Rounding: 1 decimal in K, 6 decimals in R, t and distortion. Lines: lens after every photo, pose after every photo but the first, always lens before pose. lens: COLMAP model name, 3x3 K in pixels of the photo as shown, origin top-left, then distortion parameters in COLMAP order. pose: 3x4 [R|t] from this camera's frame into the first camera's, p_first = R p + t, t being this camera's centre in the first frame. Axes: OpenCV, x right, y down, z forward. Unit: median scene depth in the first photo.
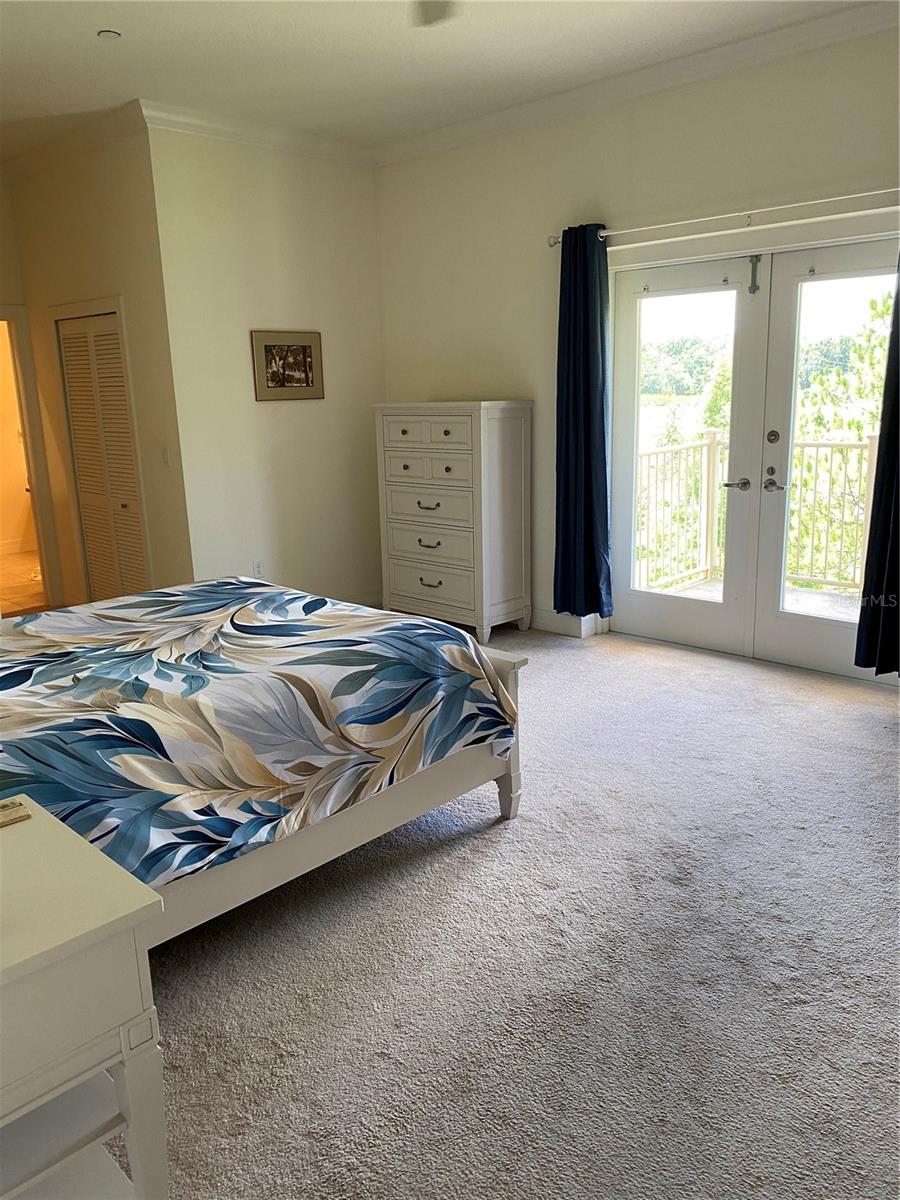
lens RADIAL K [[921.7, 0, 450.0], [0, 921.7, 600.0], [0, 0, 1]] dist [-0.004980, -0.001284]
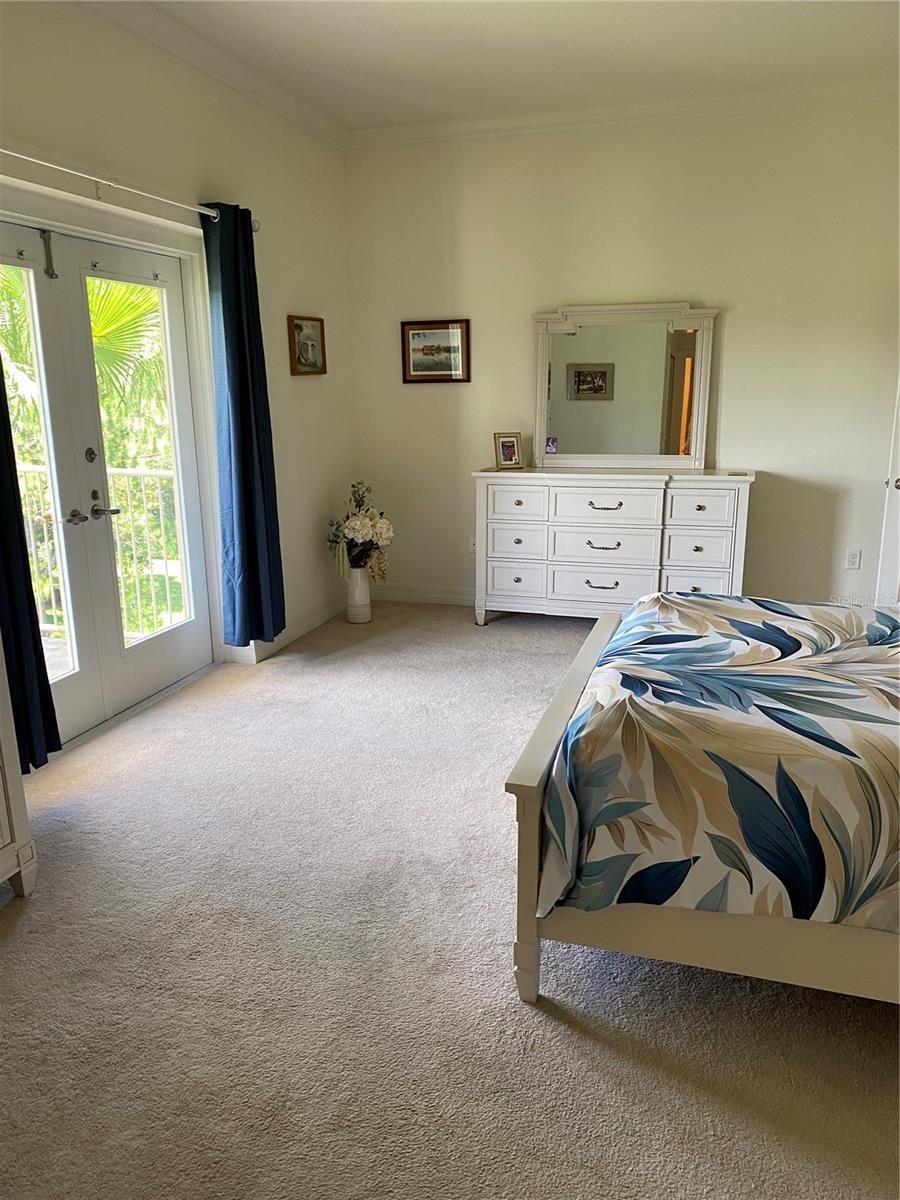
lens RADIAL K [[910.2, 0, 450.0], [0, 910.2, 600.0], [0, 0, 1]] dist [0.011972, 0.004335]
pose [[-0.449753, -0.170335, 0.876760, -0.810710], [0.229668, 0.926581, 0.297827, -0.331183], [-0.863119, 0.335313, -0.377612, 1.566369]]
